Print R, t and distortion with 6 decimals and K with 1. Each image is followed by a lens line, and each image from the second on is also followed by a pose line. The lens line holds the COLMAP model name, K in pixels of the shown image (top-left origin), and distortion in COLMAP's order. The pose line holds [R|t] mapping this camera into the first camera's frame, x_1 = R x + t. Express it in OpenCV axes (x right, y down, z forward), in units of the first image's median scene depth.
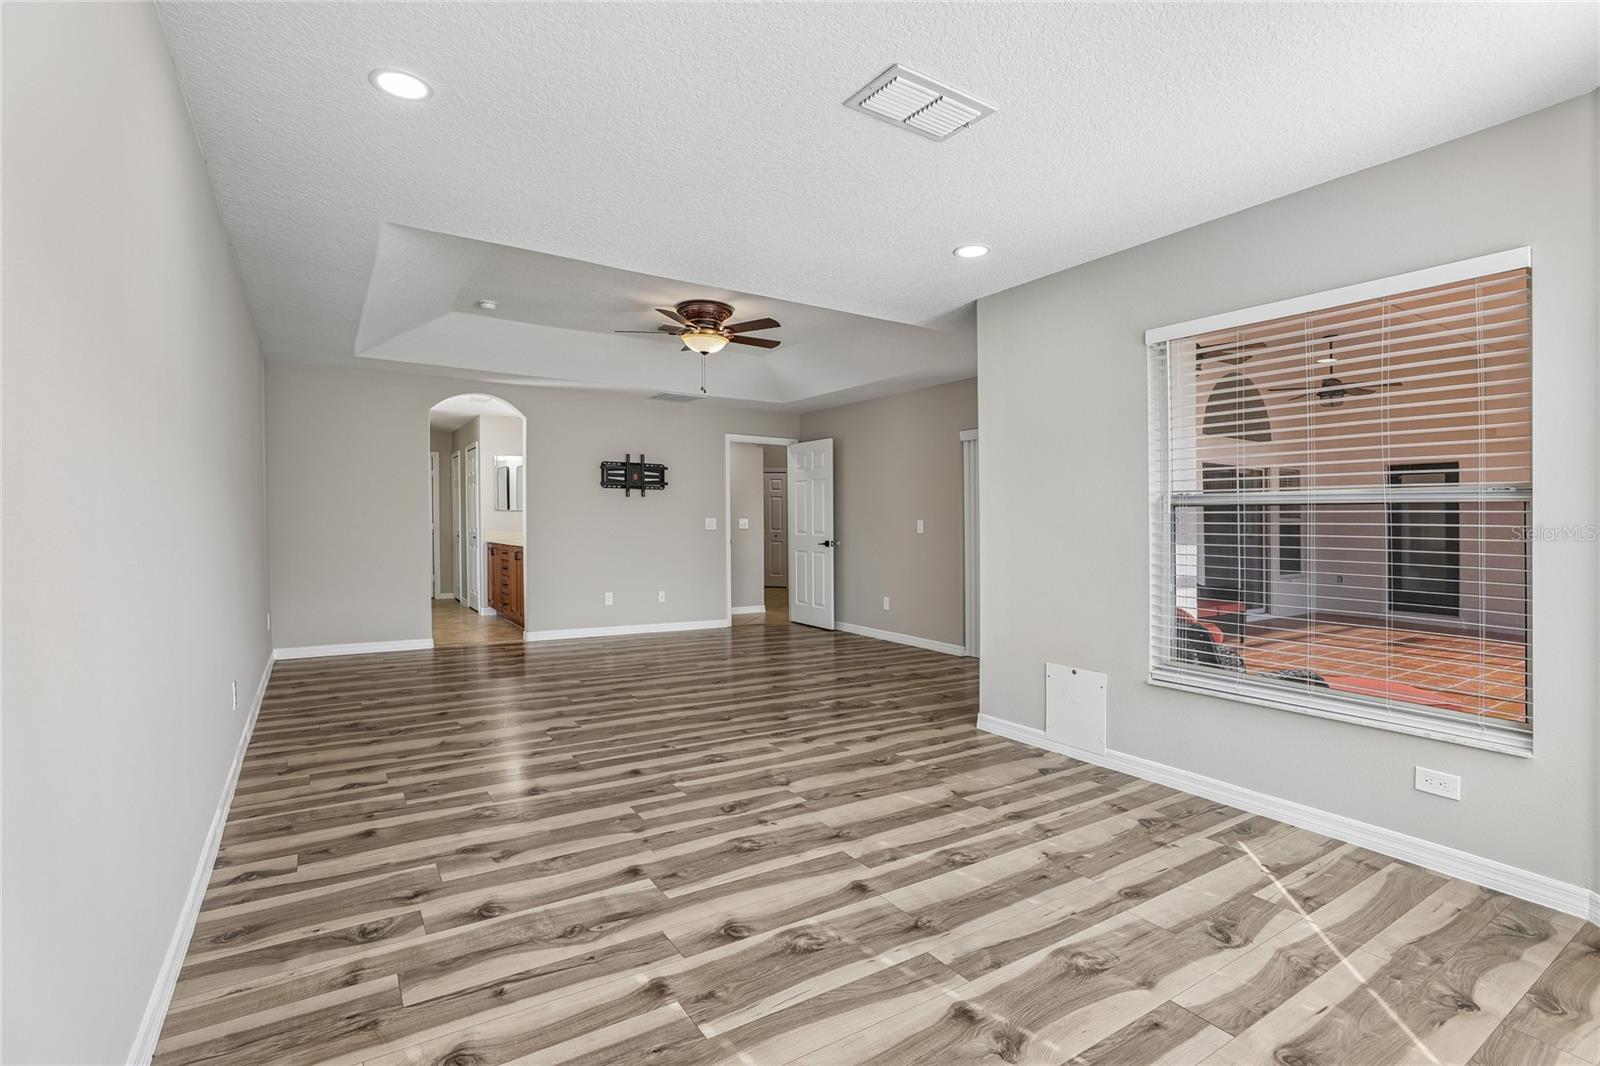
lens RADIAL K [[750.3, 0, 784.6], [0, 750.3, 566.2], [0, 0, 1]] dist [-0.032190, 0.010527]
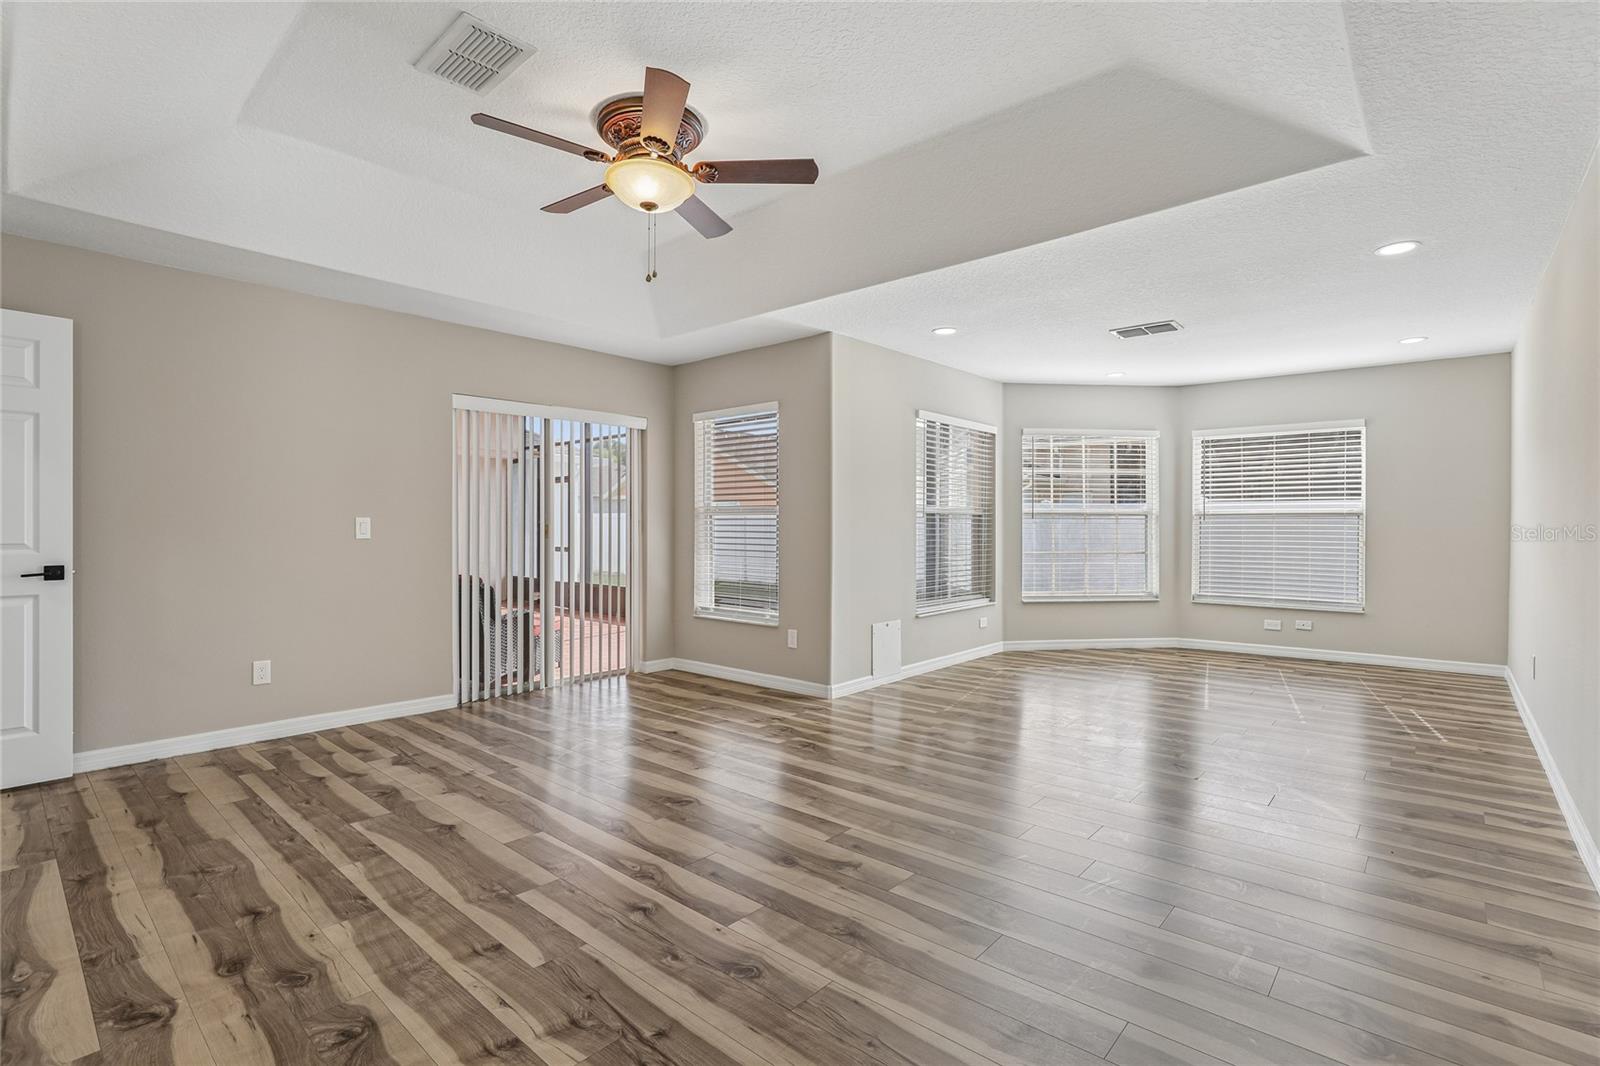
lens RADIAL K [[750.3, 0, 815.9], [0, 750.3, 525.7], [0, 0, 1]] dist [-0.032190, 0.010527]
pose [[-0.303631, -0.005255, 0.952775, -0.497132], [0.052058, 0.998400, 0.022097, -0.046787], [-0.951367, 0.056309, -0.302871, 0.803402]]
